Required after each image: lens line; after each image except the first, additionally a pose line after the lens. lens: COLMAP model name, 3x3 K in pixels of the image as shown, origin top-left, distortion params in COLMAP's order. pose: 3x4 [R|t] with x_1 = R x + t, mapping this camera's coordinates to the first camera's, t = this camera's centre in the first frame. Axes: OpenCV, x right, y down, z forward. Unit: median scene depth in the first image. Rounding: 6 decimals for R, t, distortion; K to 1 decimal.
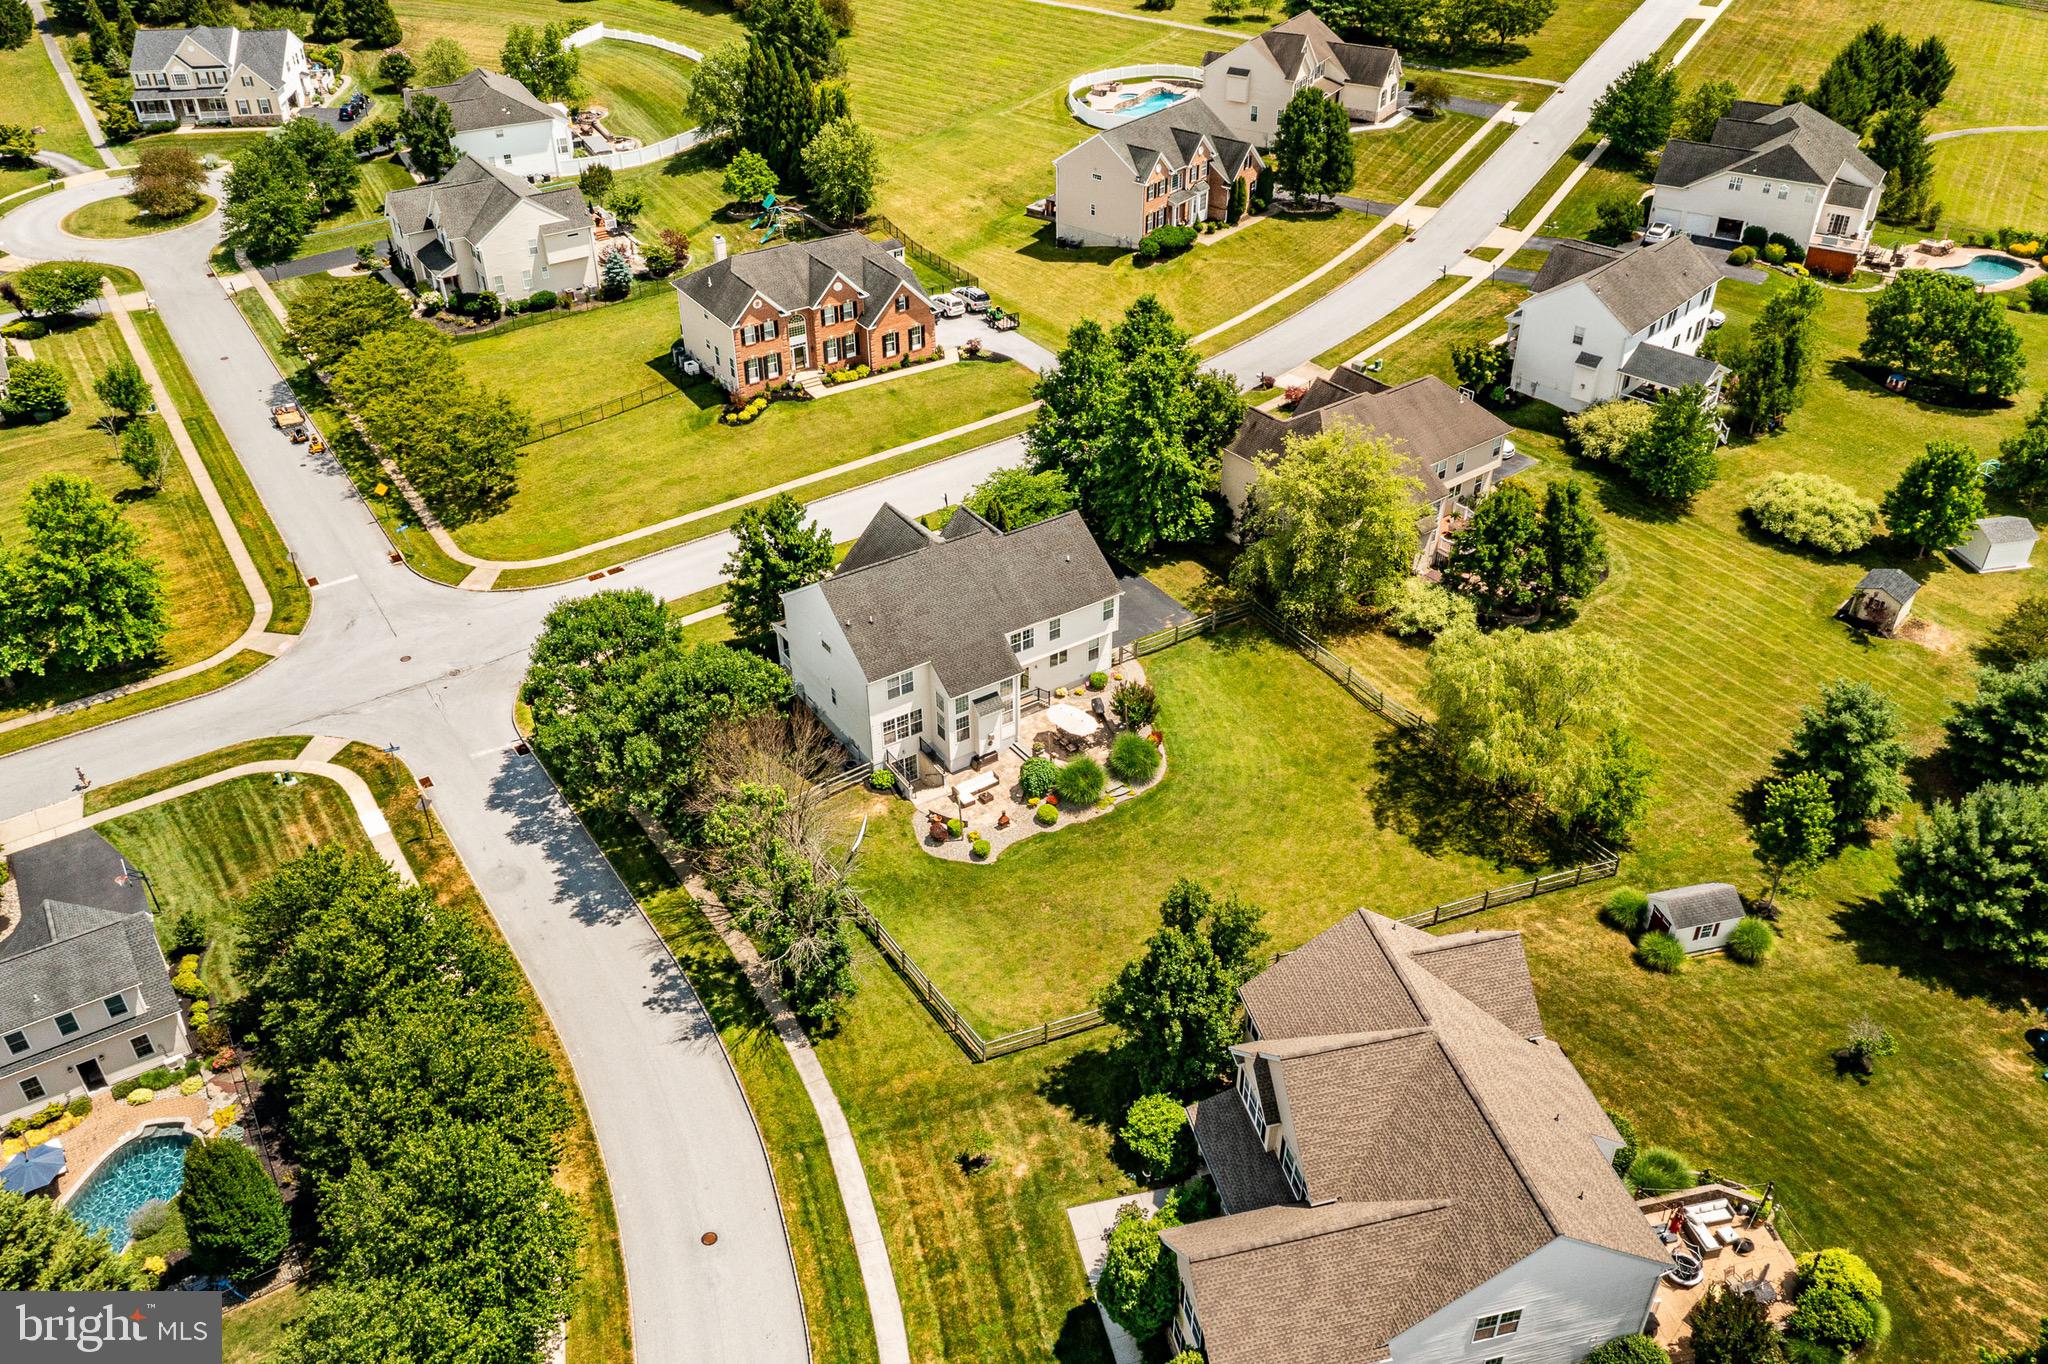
lens RADIAL K [[1647.6, 0, 1020.6], [0, 1647.6, 686.3], [0, 0, 1]] dist [-0.010777, 0.003609]
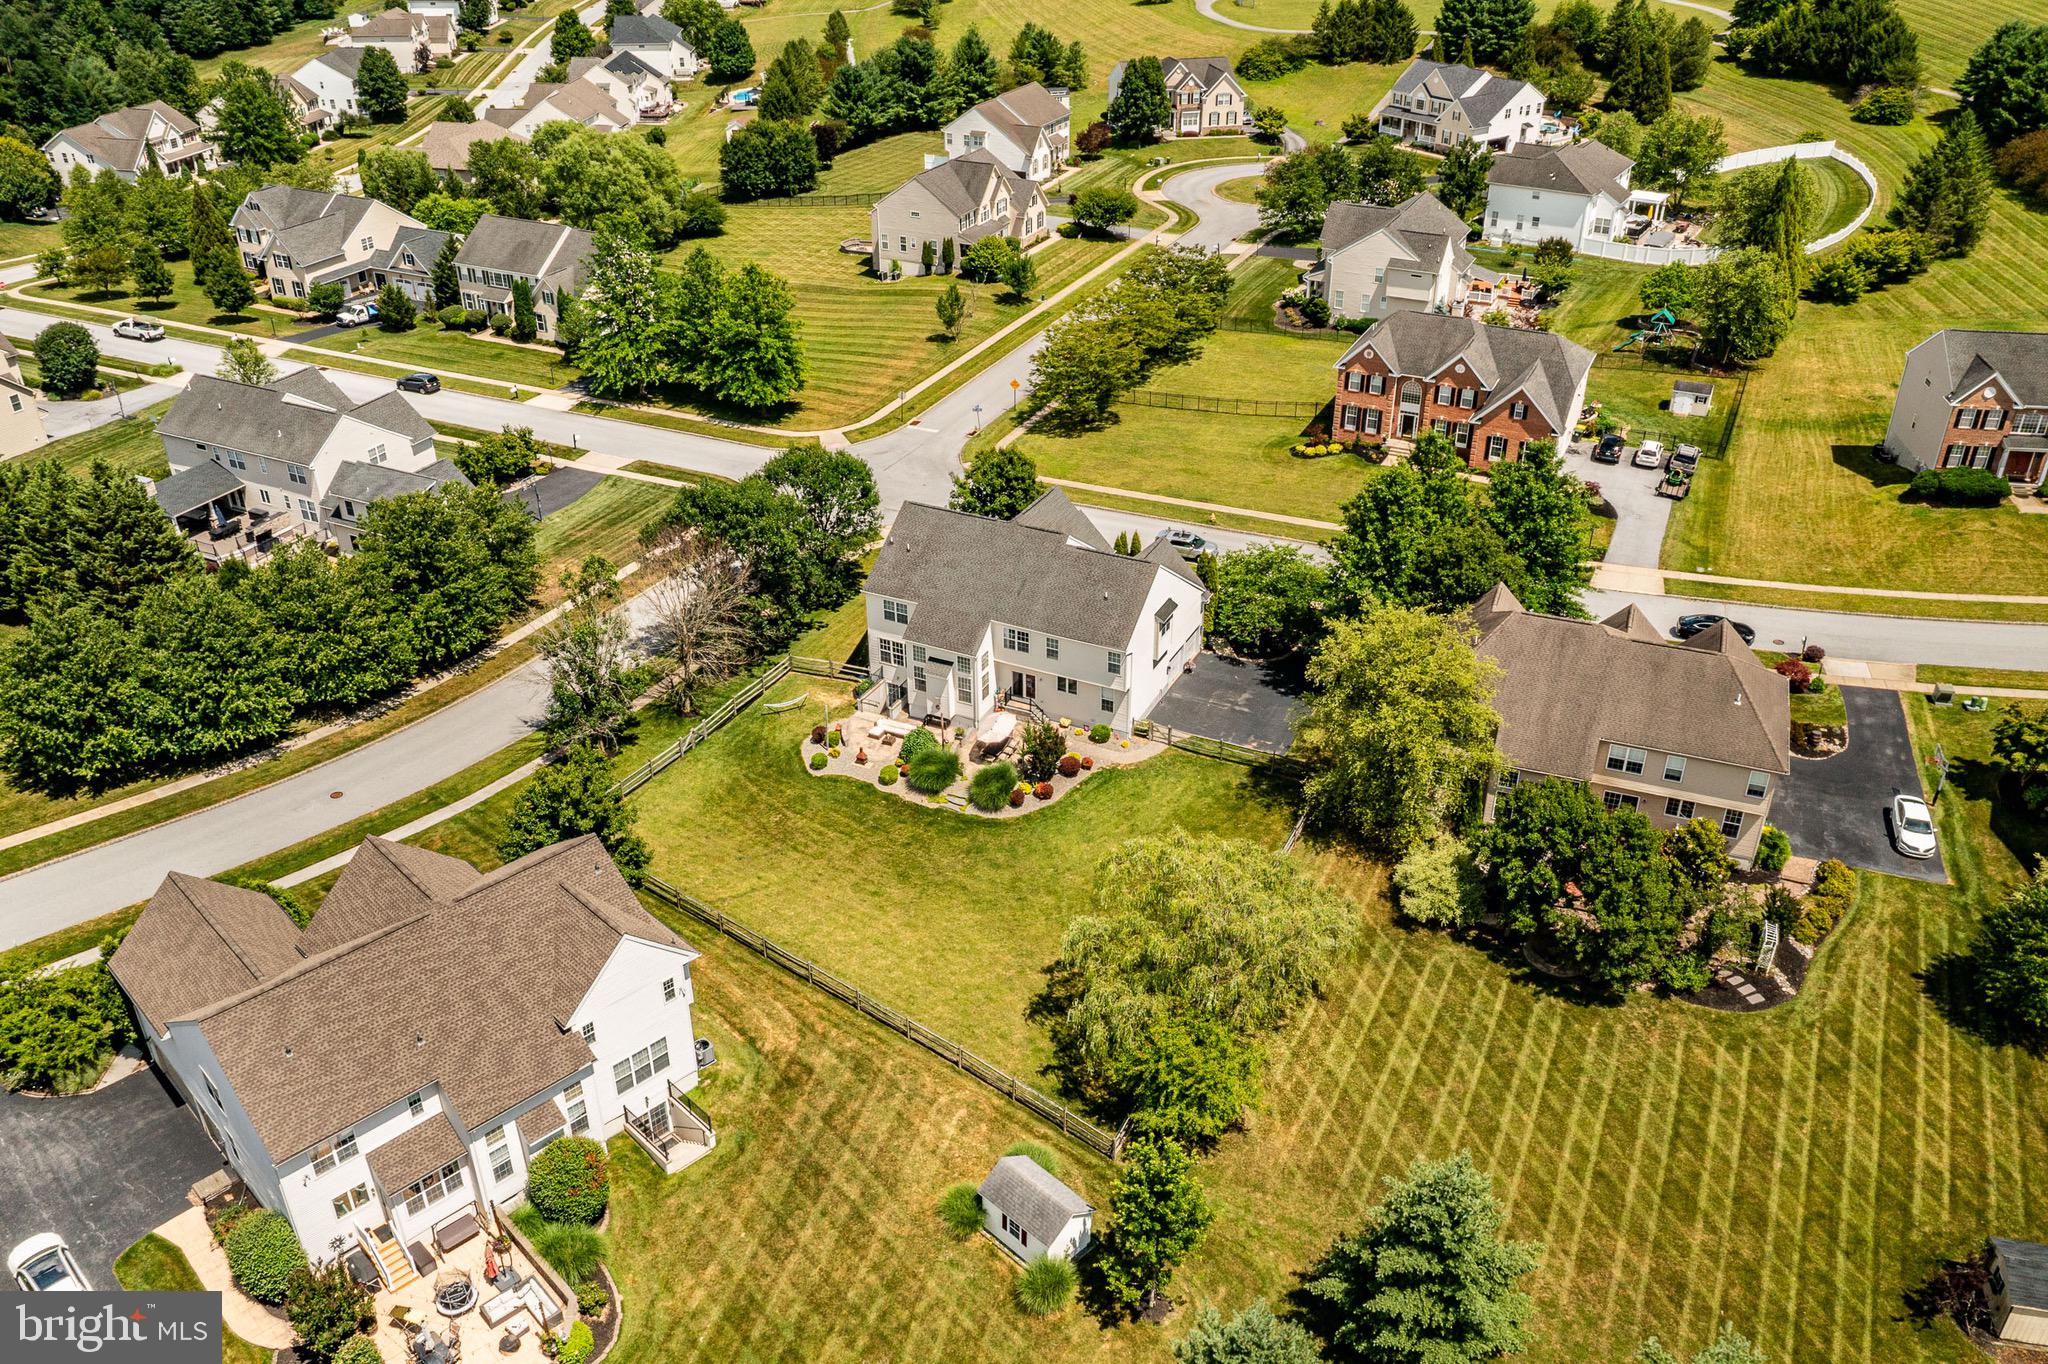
lens RADIAL K [[1647.6, 0, 997.3], [0, 1647.6, 666.3], [0, 0, 1]] dist [-0.010777, 0.003609]
pose [[0.500792, 0.431257, -0.750483, 0.678330], [-0.486153, 0.857504, 0.168349, -0.159208], [0.716144, 0.280542, 0.639088, 0.320072]]
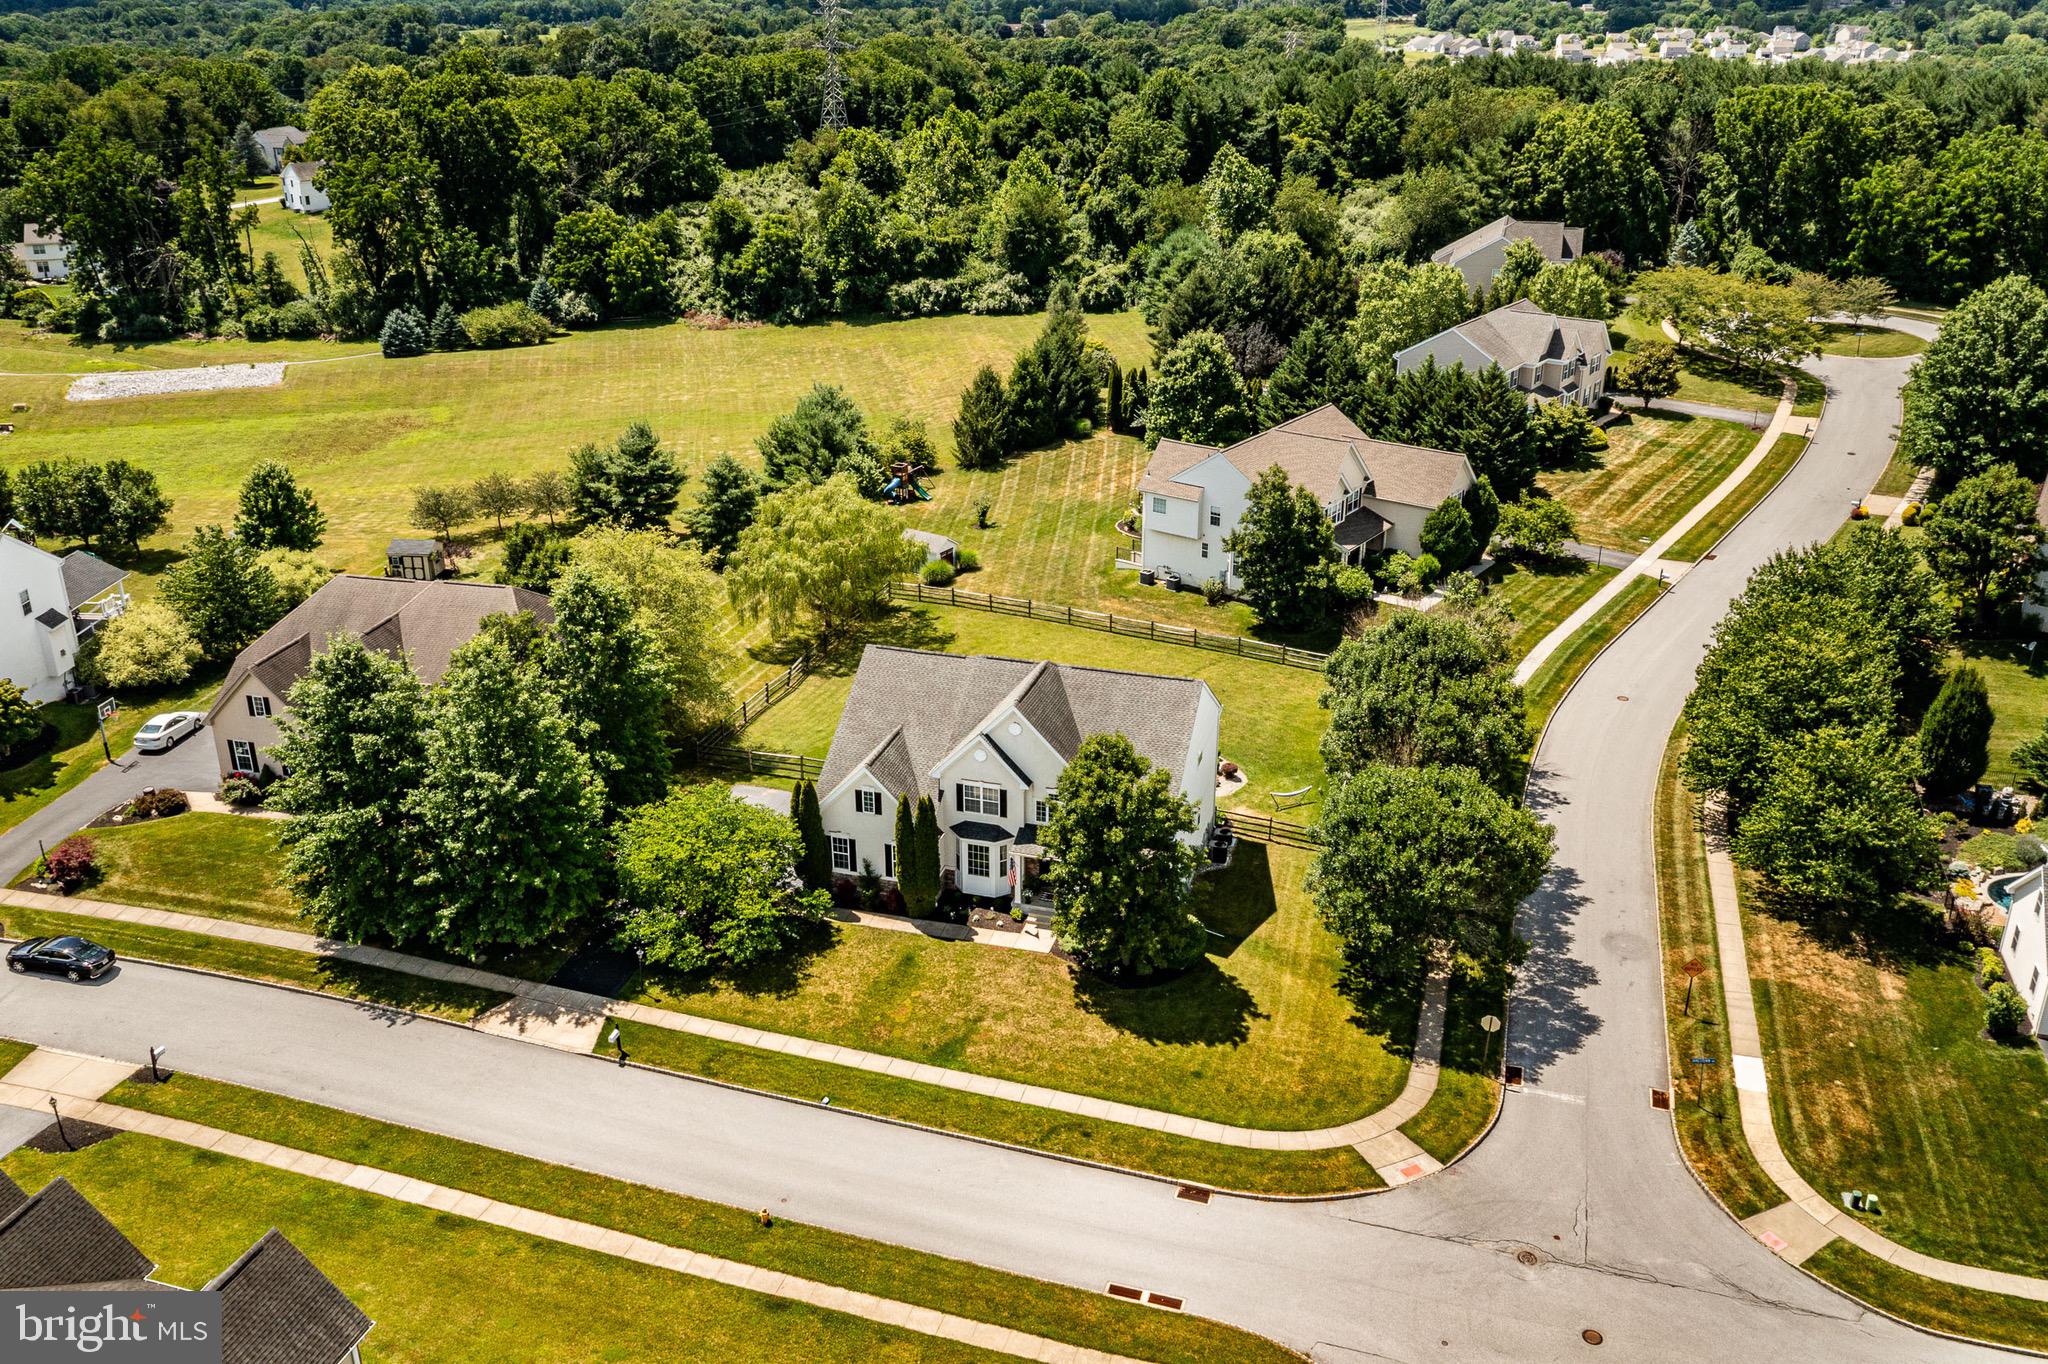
lens RADIAL K [[1647.6, 0, 1037.2], [0, 1647.6, 691.9], [0, 0, 1]] dist [-0.010777, 0.003609]
pose [[-0.651217, -0.294790, 0.699297, -0.566835], [0.435011, 0.610052, 0.662271, -0.562356], [-0.621838, 0.735483, -0.269039, 1.110150]]
